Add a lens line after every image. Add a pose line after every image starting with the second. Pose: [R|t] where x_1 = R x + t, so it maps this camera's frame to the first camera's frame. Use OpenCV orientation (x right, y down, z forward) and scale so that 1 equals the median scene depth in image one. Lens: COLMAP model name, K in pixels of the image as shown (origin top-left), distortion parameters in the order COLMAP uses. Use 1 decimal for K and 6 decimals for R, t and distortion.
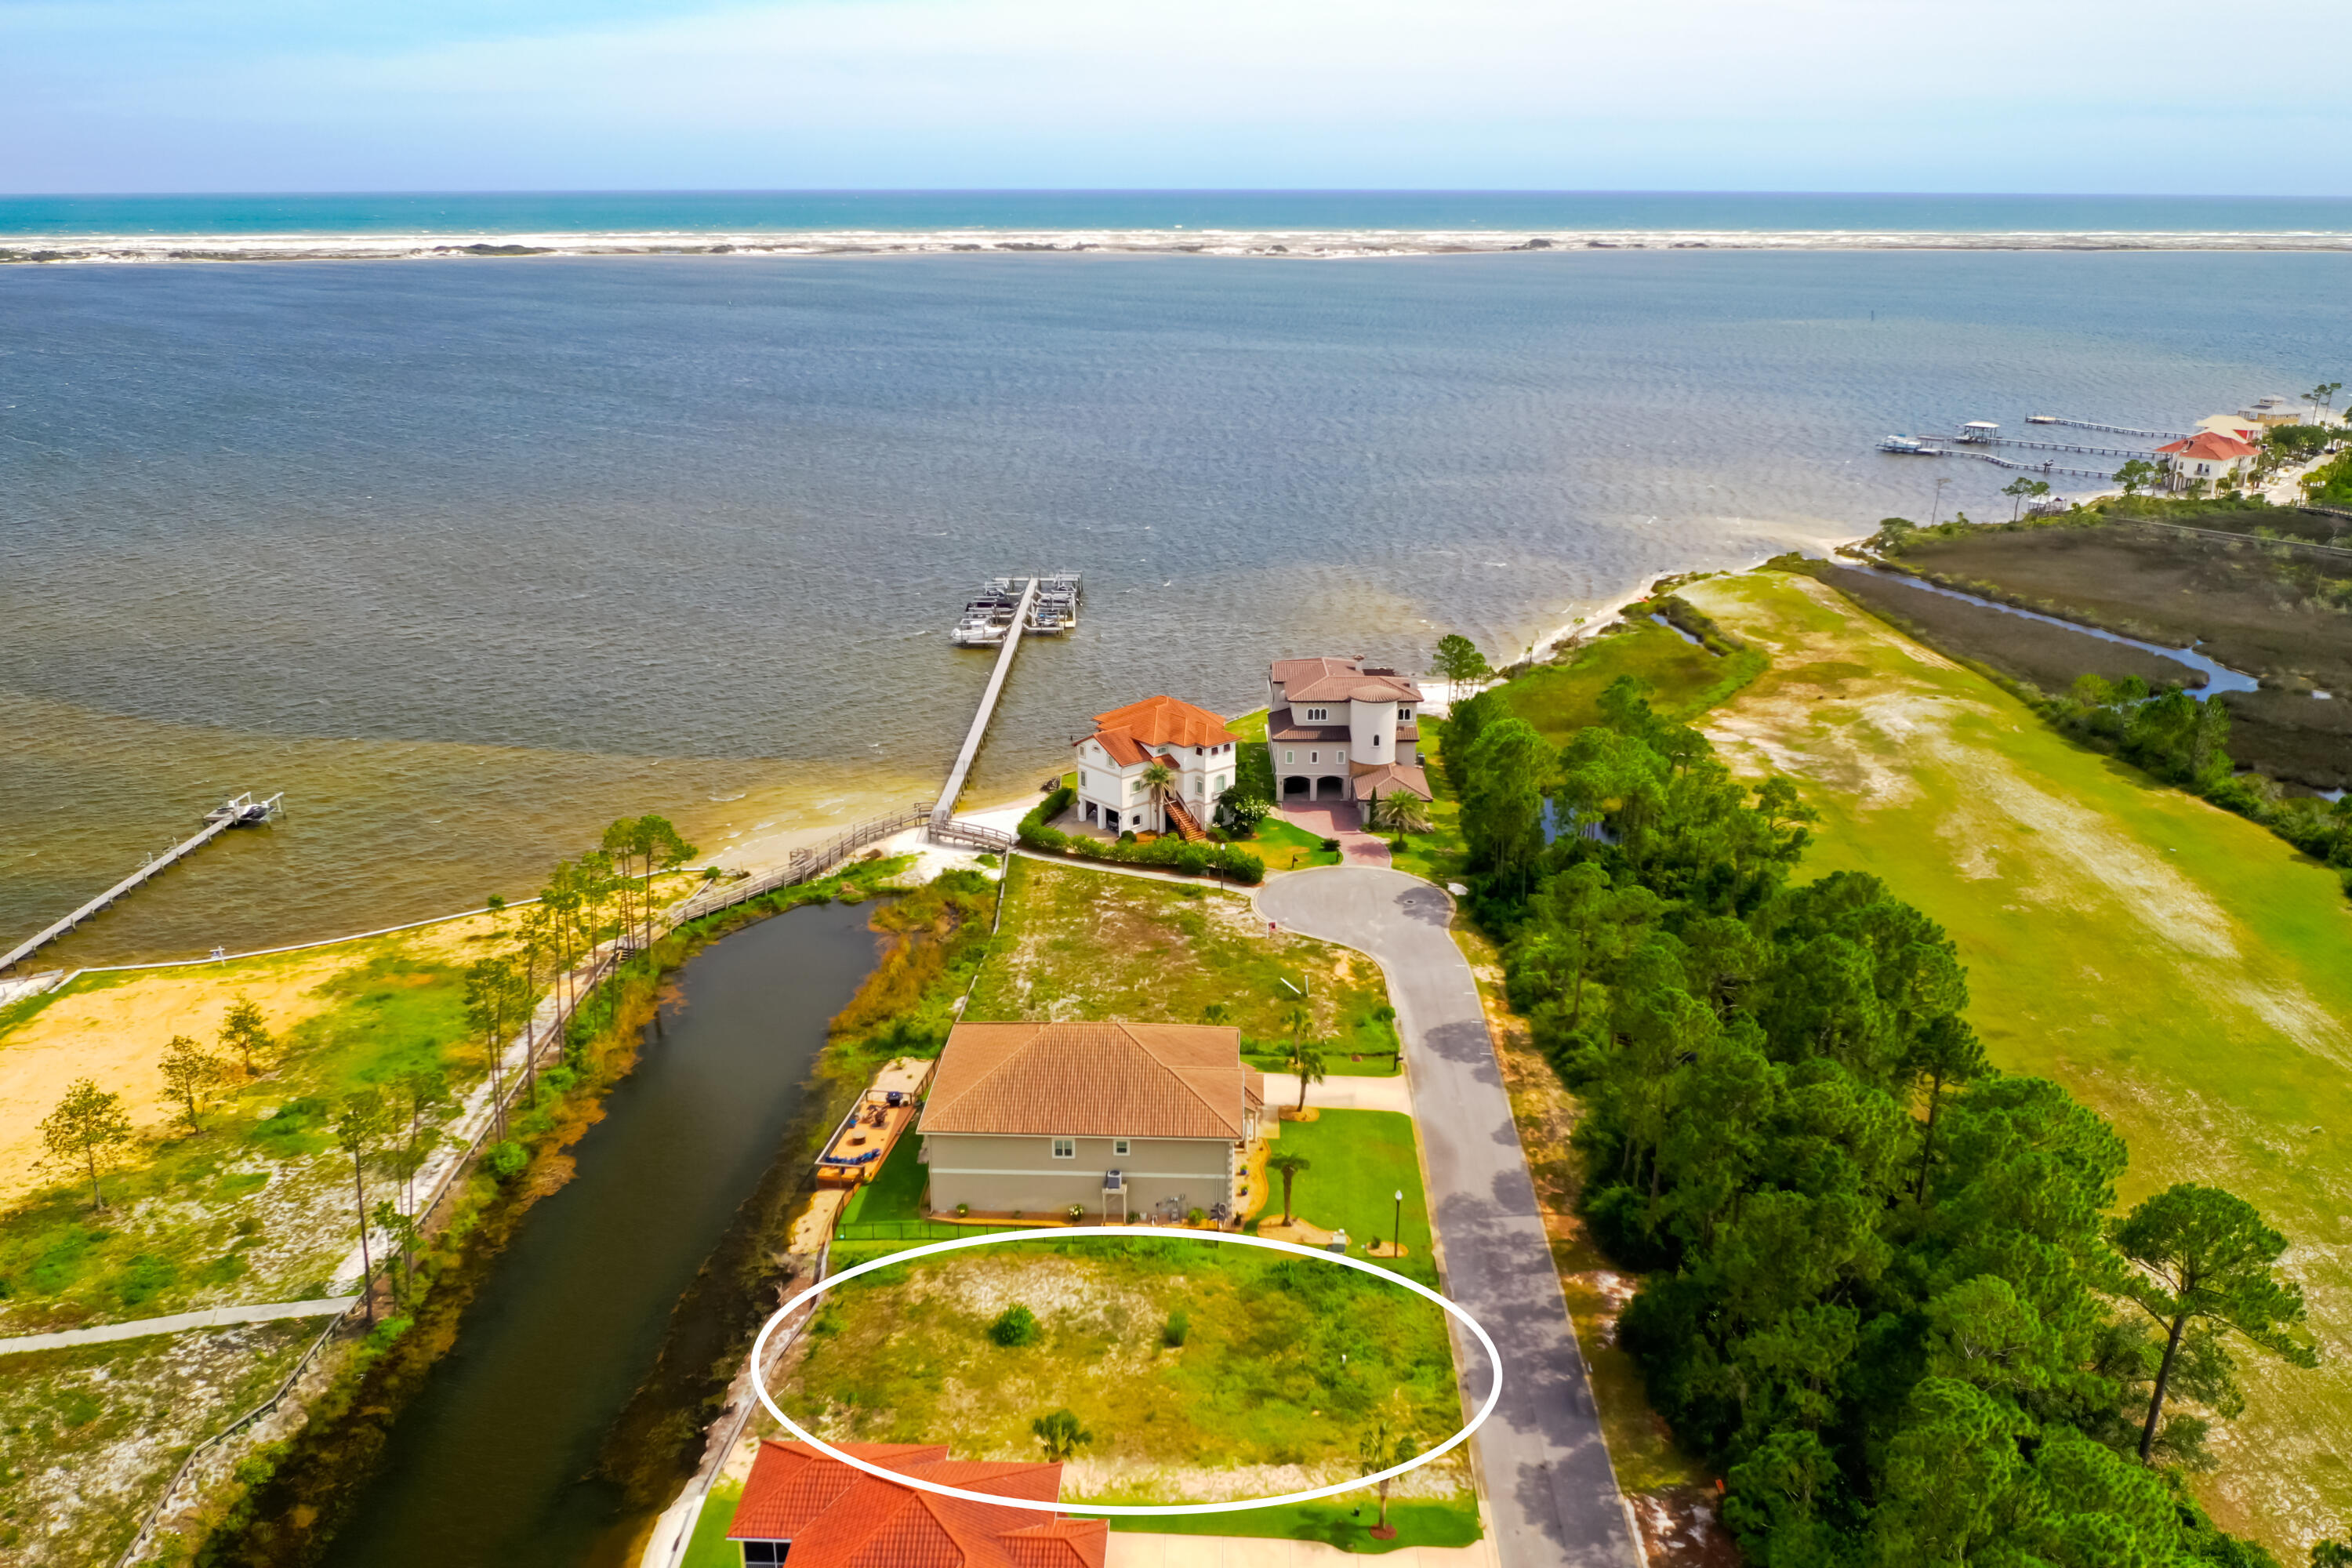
lens RADIAL K [[1914.0, 0, 1181.0], [0, 1914.0, 787.6], [0, 0, 1]] dist [-0.015130, -0.000729]
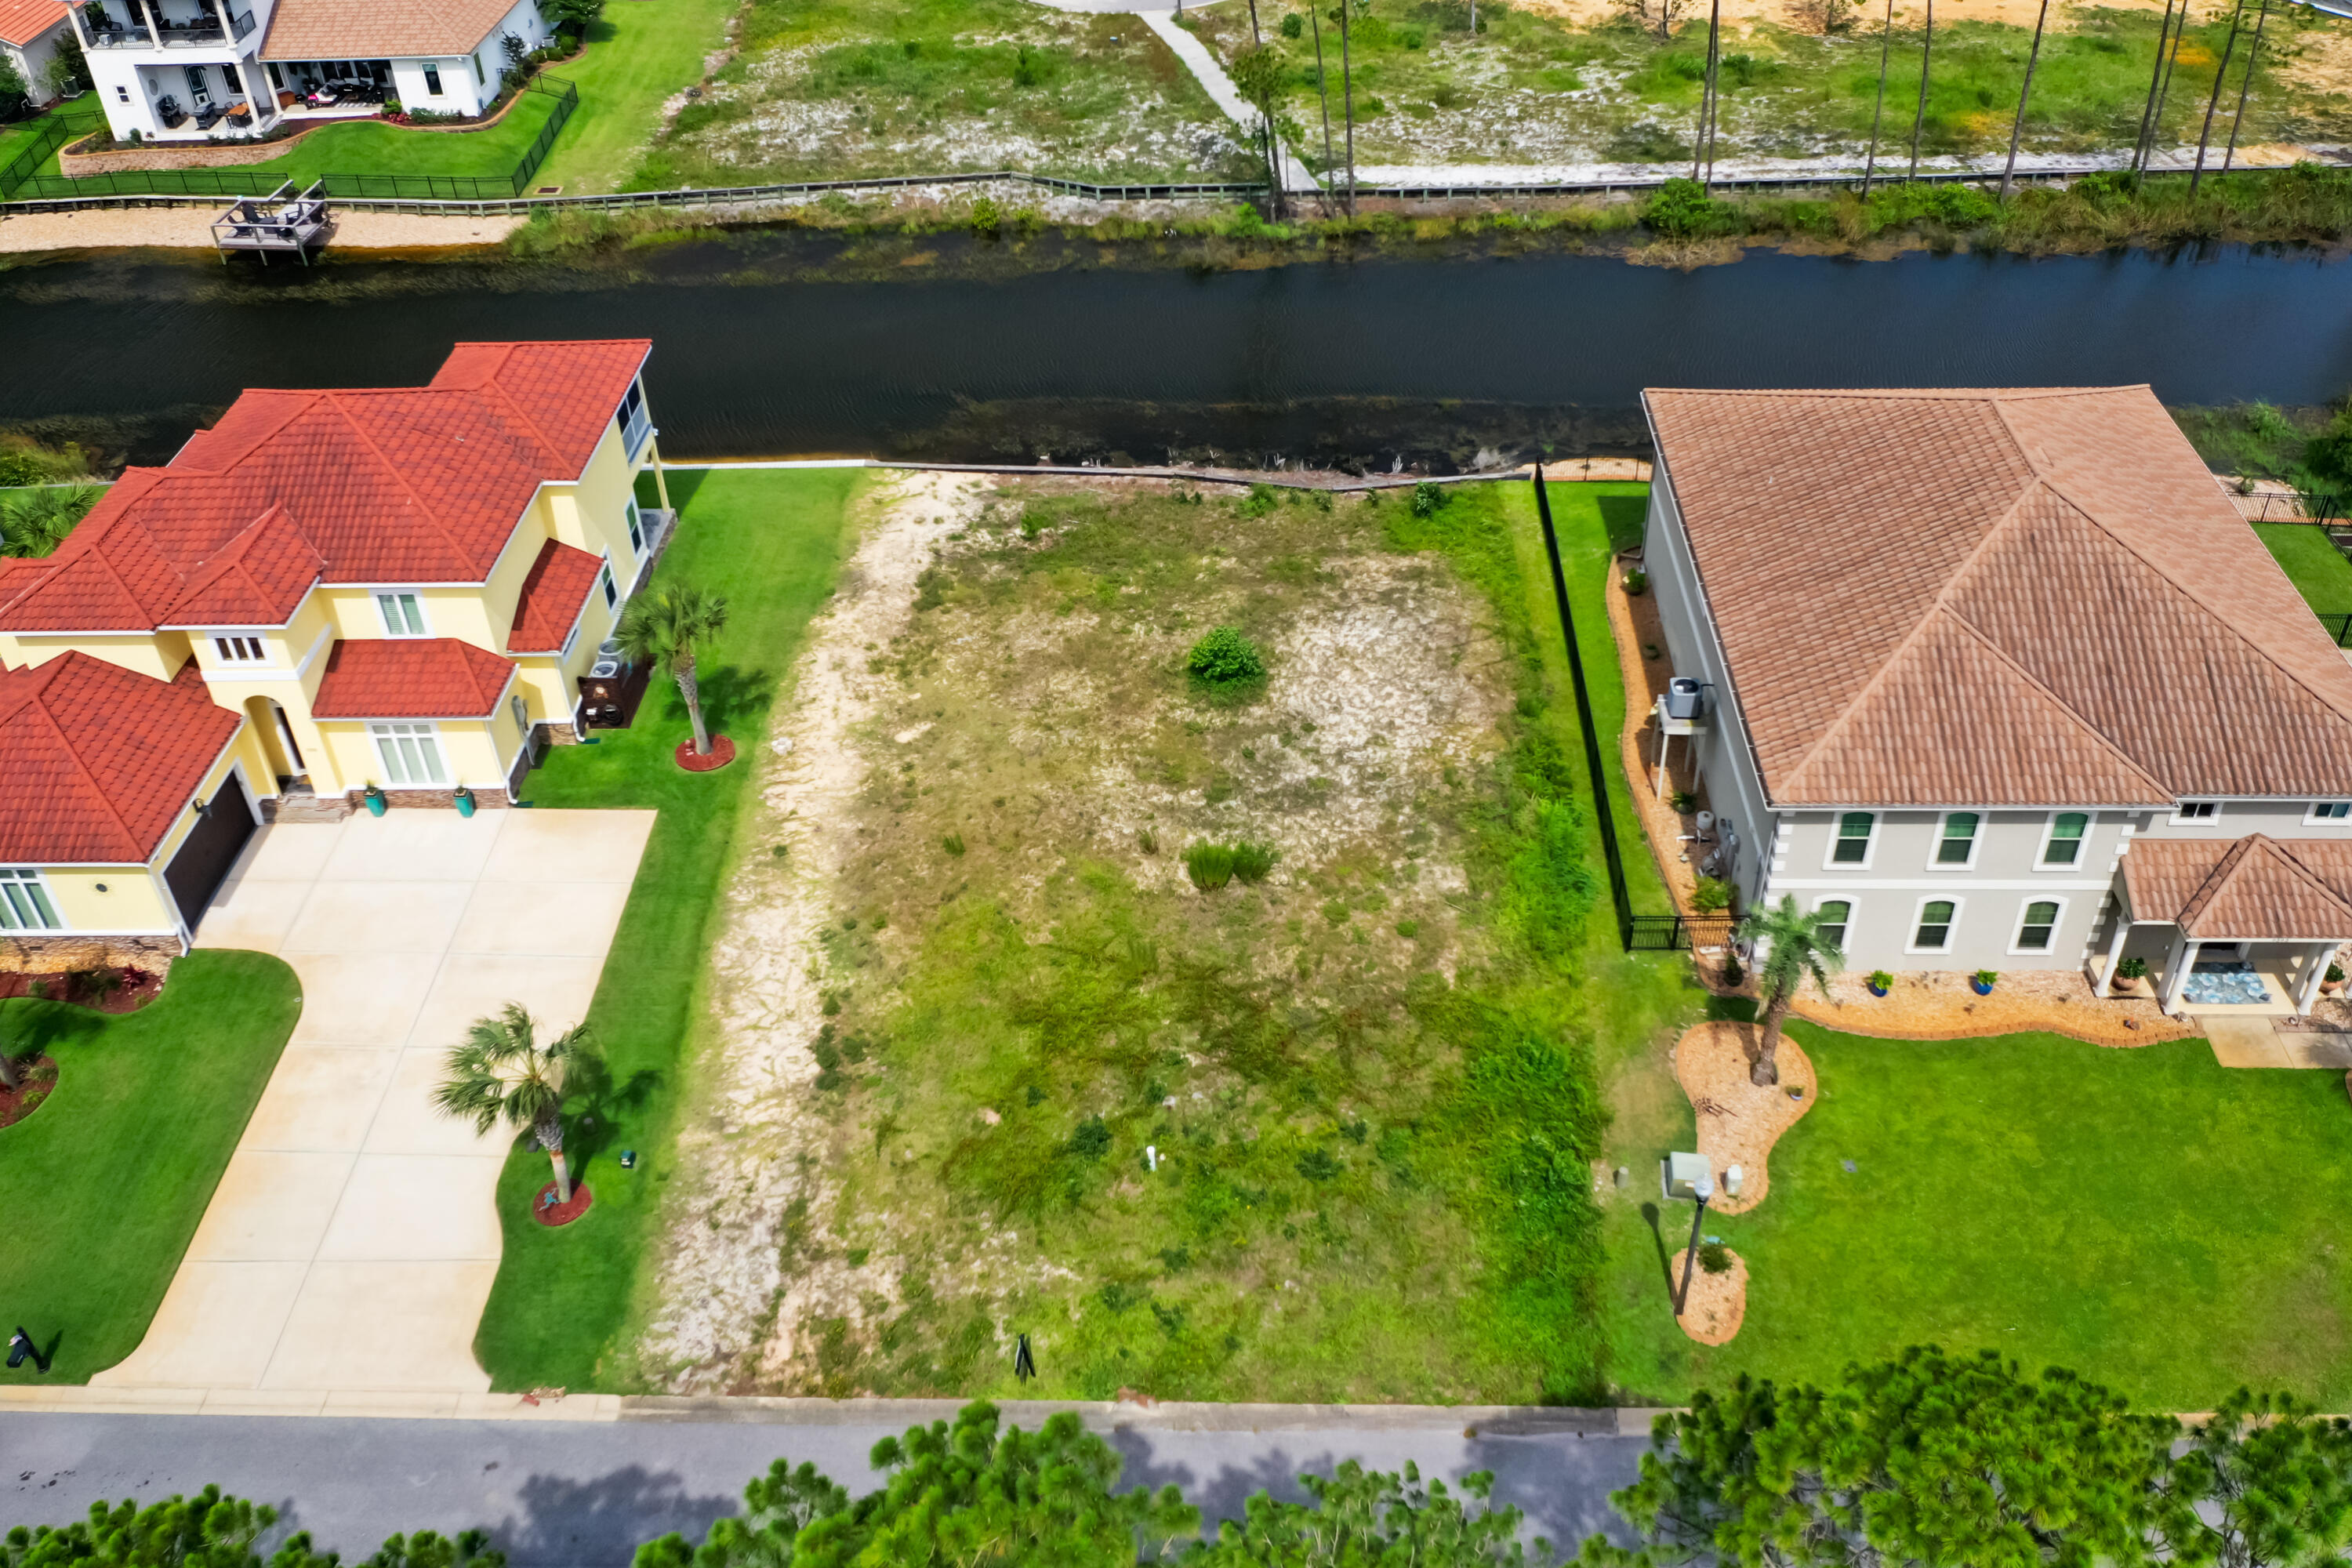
lens RADIAL K [[1914.0, 0, 1181.0], [0, 1914.0, 787.6], [0, 0, 1]] dist [-0.015130, -0.000729]
pose [[0.003294, 0.639028, -0.769177, 0.209554], [-0.284434, 0.738008, 0.611915, -0.011103], [0.958690, 0.216765, 0.184193, 0.535728]]
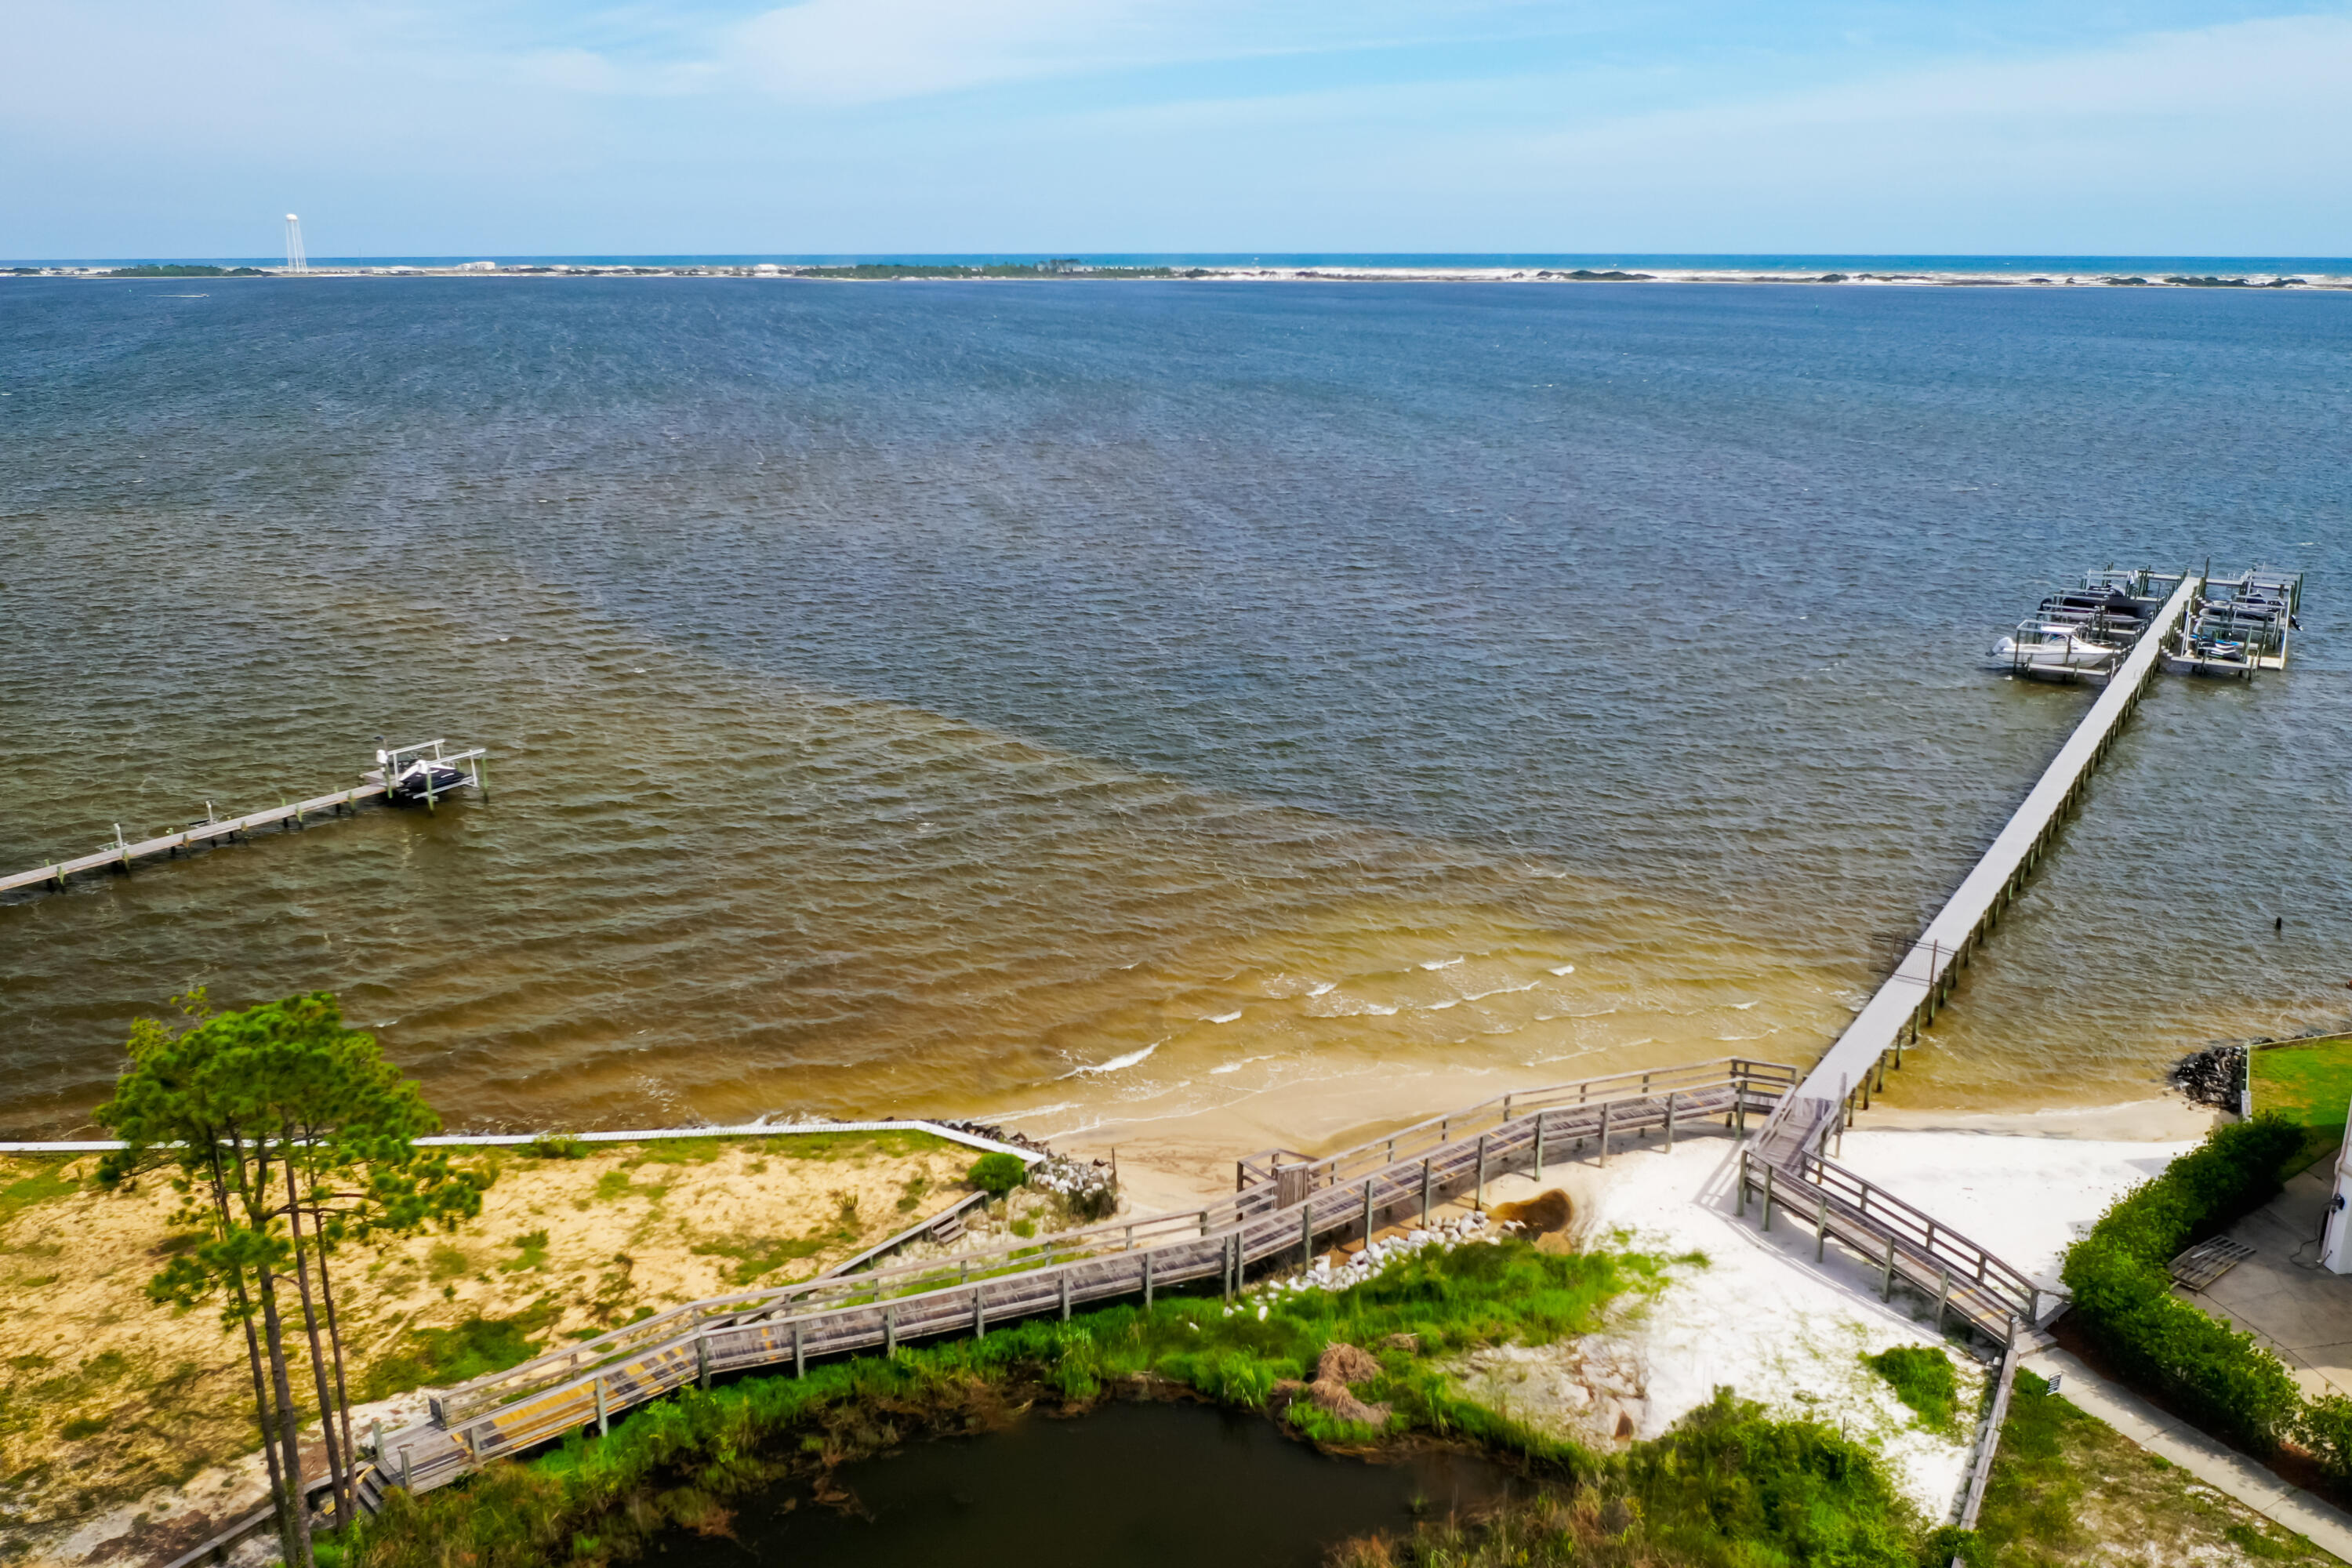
lens RADIAL K [[1914.0, 0, 1181.0], [0, 1914.0, 787.6], [0, 0, 1]] dist [-0.015130, -0.000729]
pose [[0.849122, 0.149579, -0.506574, -0.069251], [-0.165628, 0.986095, 0.013543, -0.027872], [0.501556, 0.072403, 0.862090, 0.741844]]
